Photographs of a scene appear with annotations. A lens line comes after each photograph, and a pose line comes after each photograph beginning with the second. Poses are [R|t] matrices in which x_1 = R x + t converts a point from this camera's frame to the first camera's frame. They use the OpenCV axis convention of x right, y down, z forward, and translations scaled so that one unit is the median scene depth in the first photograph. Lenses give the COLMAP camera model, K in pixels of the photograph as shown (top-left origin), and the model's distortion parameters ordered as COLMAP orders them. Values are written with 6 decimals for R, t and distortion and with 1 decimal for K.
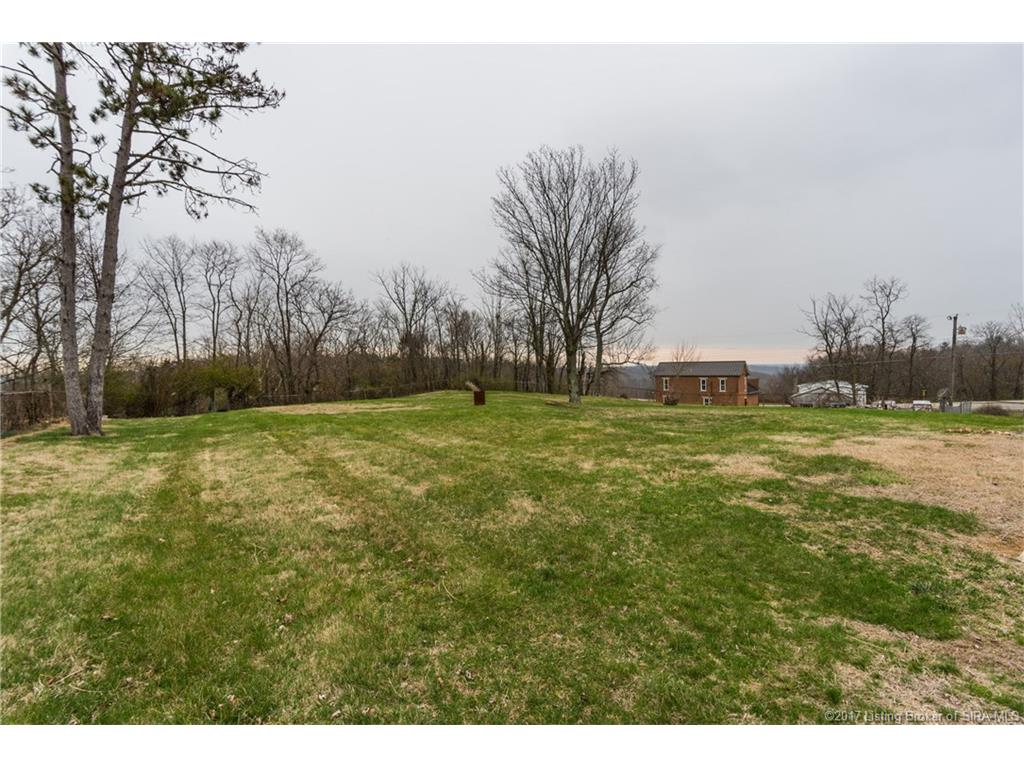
lens RADIAL K [[492.2, 0, 501.8], [0, 492.2, 377.5], [0, 0, 1]] dist [0.019018, 0.000276]
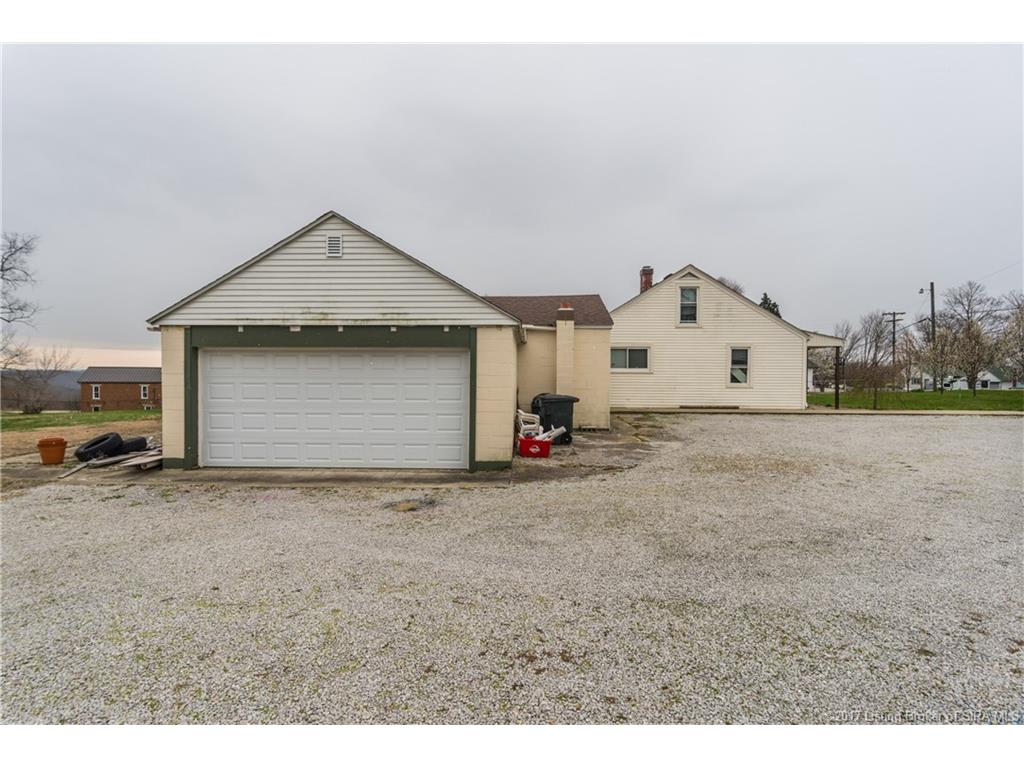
lens RADIAL K [[492.2, 0, 501.8], [0, 492.2, 377.5], [0, 0, 1]] dist [0.019018, 0.000276]
pose [[0.585668, 0.007708, 0.810514, 0.087289], [0.002012, 0.999938, -0.010964, -0.000798], [-0.810549, 0.008052, 0.585616, -0.230231]]
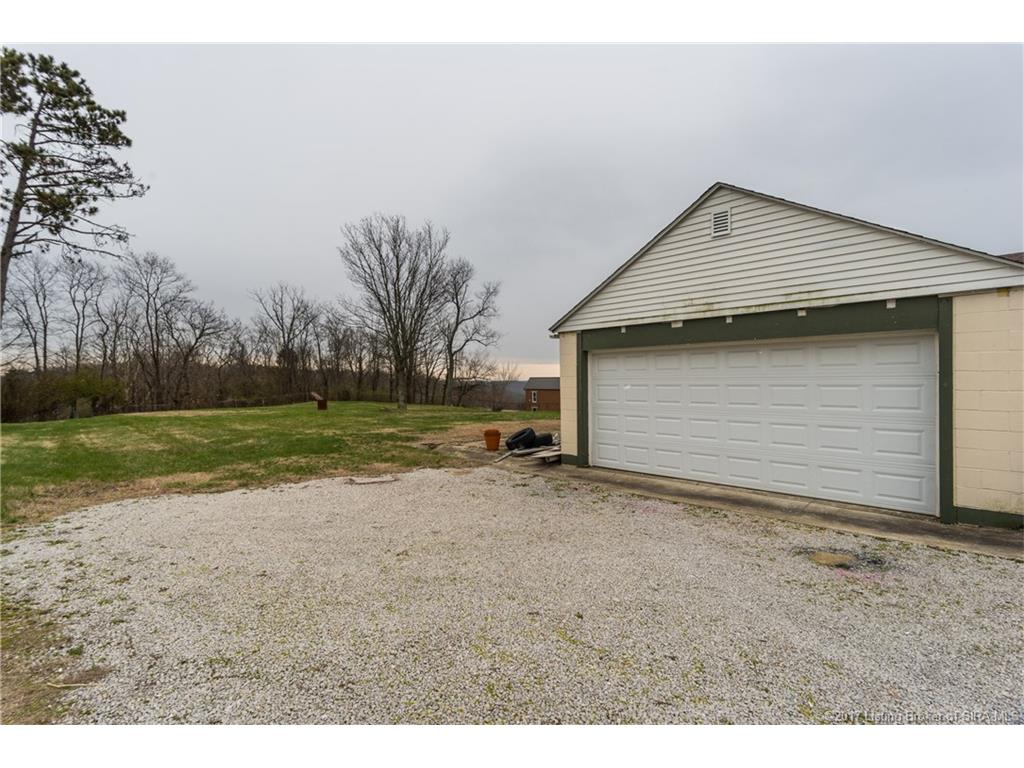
lens RADIAL K [[487.7, 0, 507.7], [0, 487.7, 378.3], [0, 0, 1]] dist [0.011784, 0.000184]
pose [[0.979564, 0.009723, 0.200899, 0.105061], [-0.004568, 0.999649, -0.026107, 0.001939], [-0.201082, 0.024656, 0.979264, -0.205933]]
